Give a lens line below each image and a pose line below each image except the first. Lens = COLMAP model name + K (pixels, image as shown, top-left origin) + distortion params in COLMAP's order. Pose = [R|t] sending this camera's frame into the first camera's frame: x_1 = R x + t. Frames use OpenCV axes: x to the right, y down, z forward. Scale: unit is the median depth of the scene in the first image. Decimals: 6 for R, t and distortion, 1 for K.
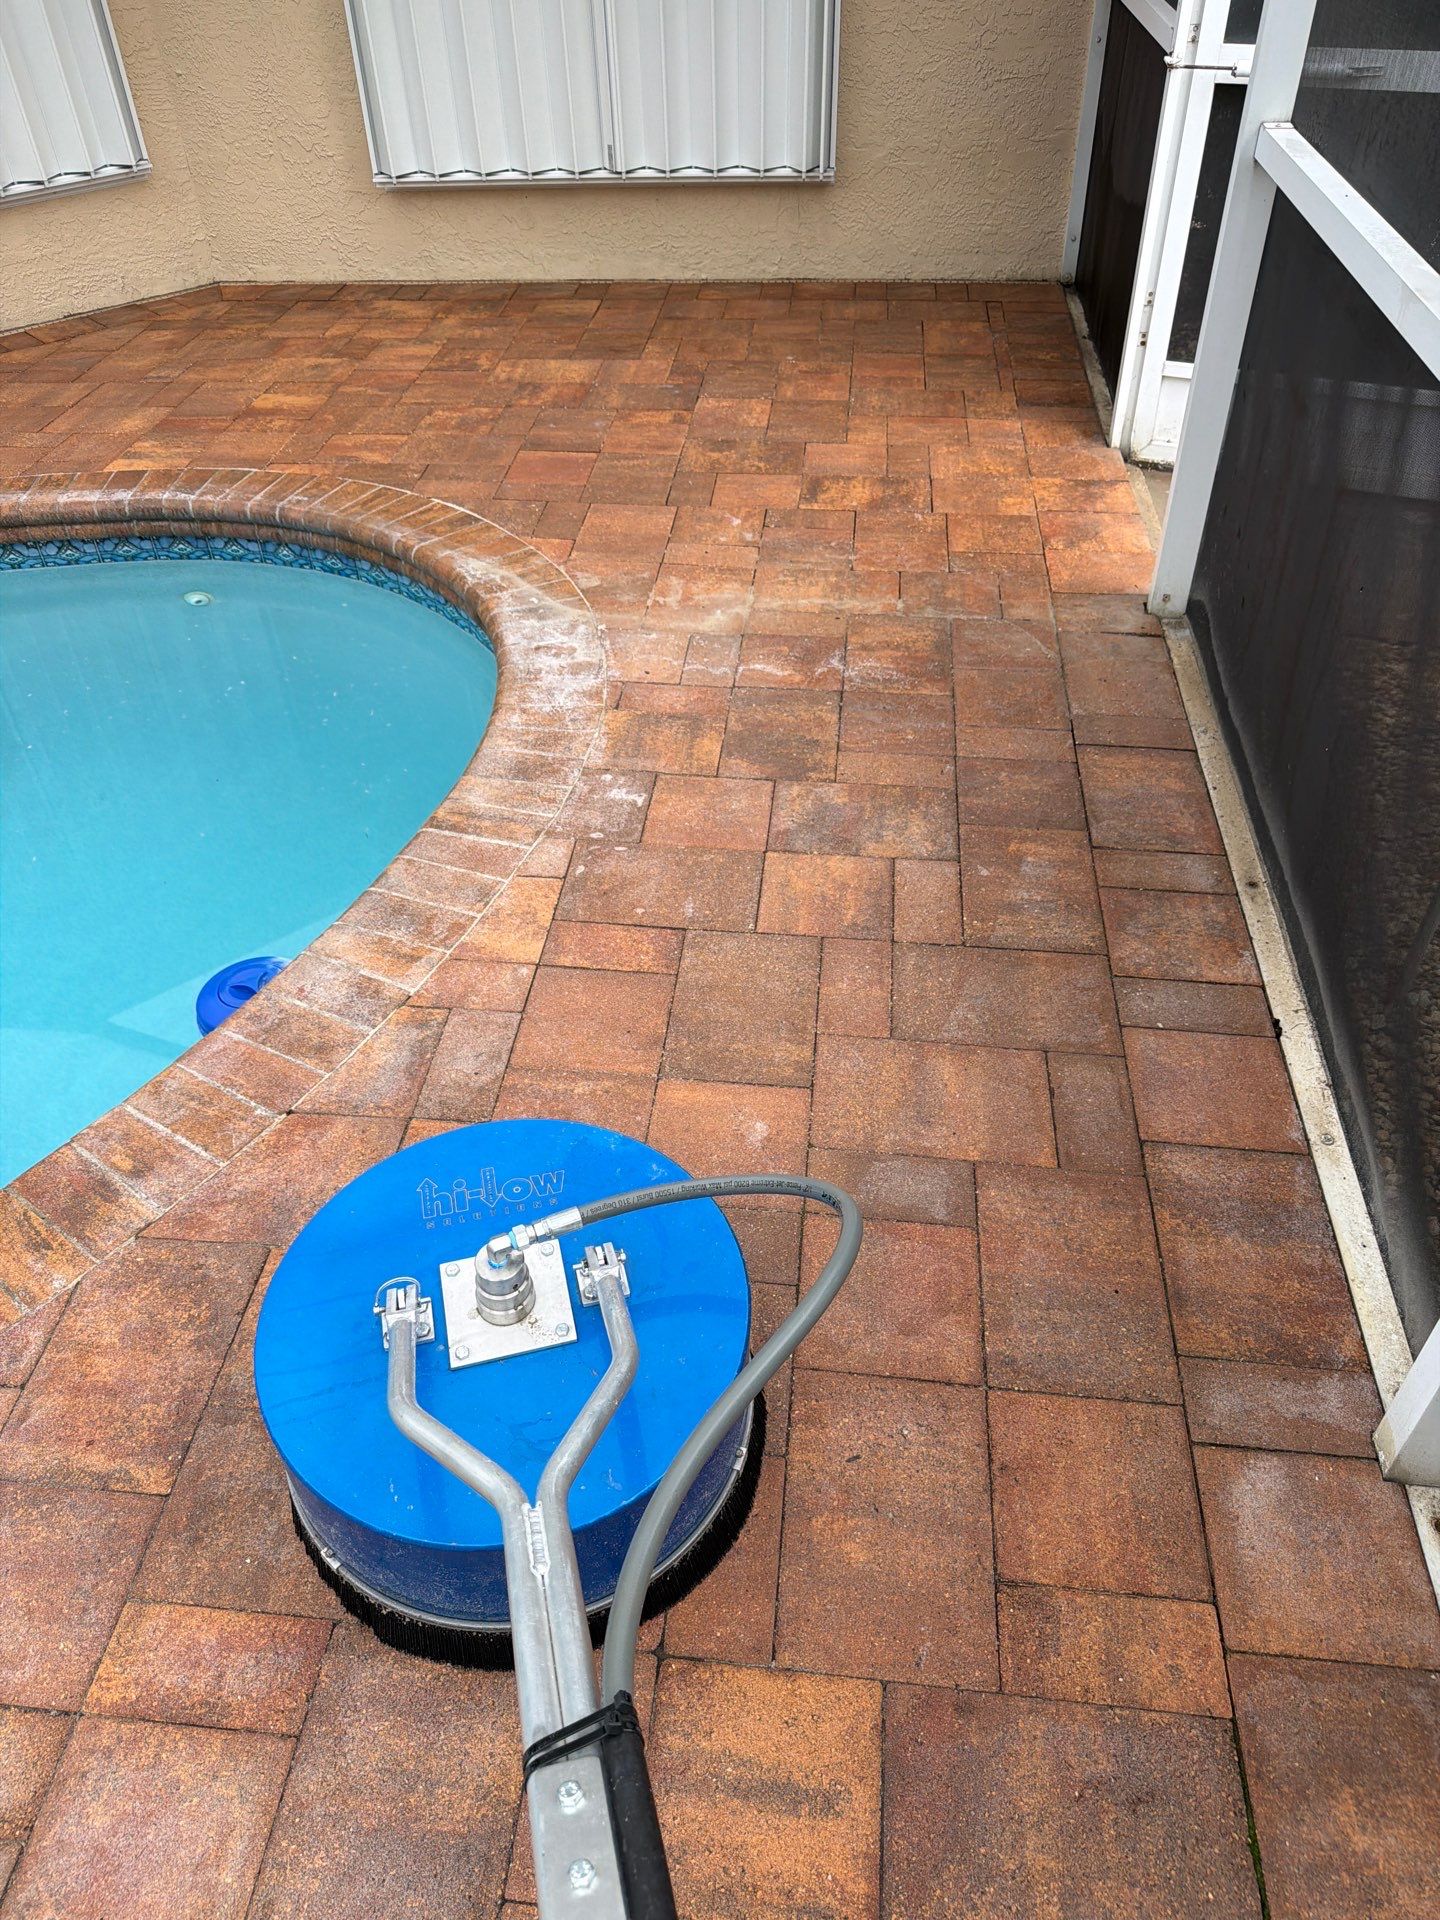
lens RADIAL K [[1368.3, 0, 720.5], [0, 1368.3, 946.6], [0, 0, 1]] dist [0.047524, -0.058207]
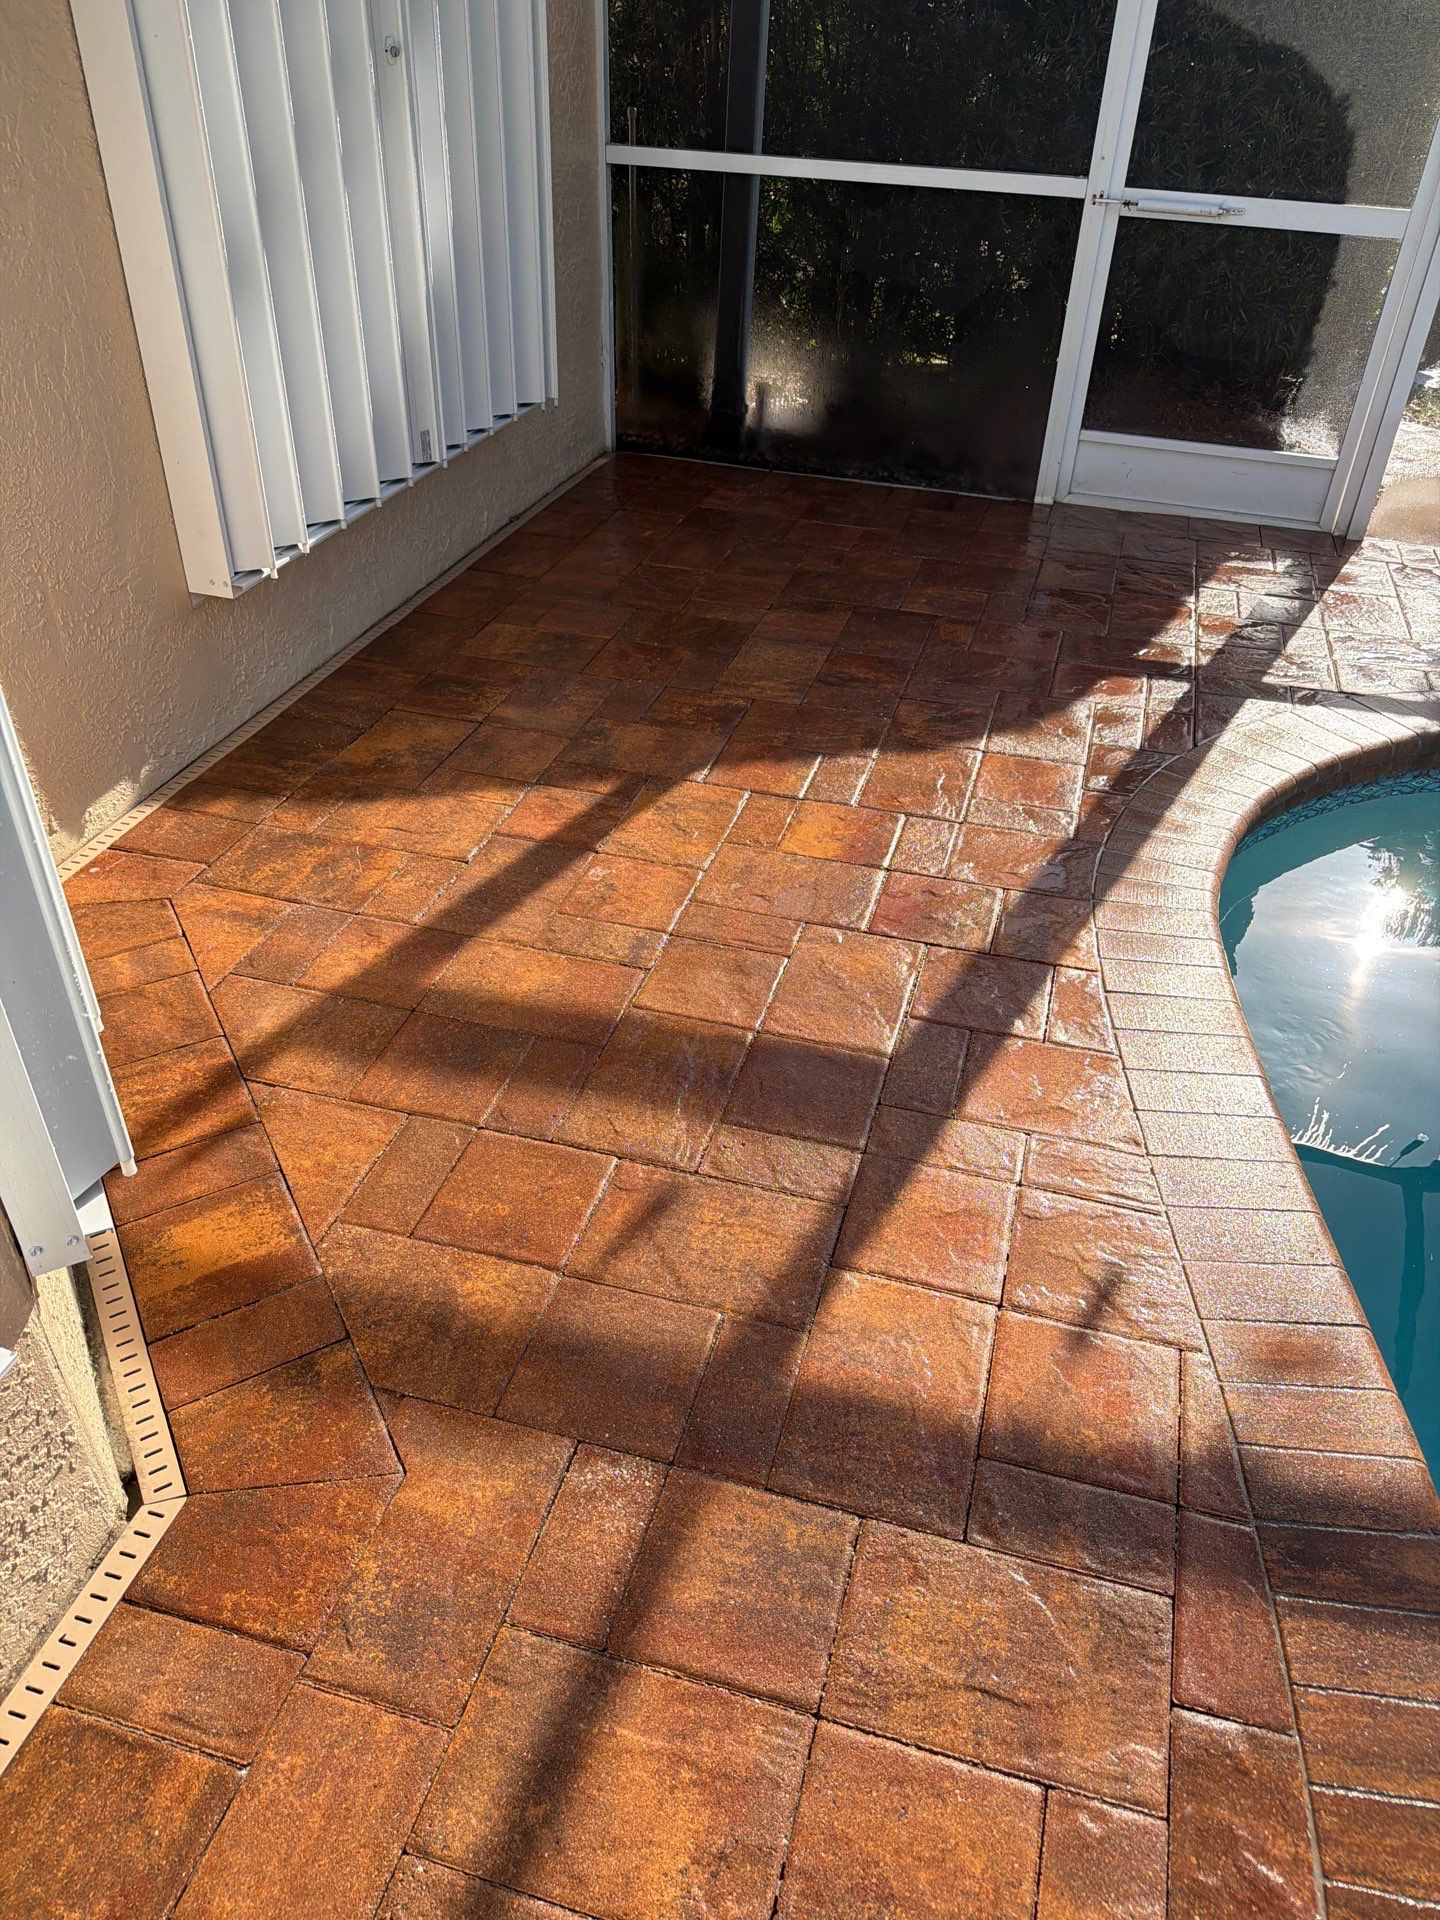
lens RADIAL K [[1368.3, 0, 720.5], [0, 1368.3, 946.6], [0, 0, 1]] dist [0.047524, -0.058207]
pose [[0.186435, -0.542936, 0.818818, -0.815989], [0.607820, 0.718527, 0.338043, -0.551332], [-0.771878, 0.434671, 0.463967, 0.675688]]
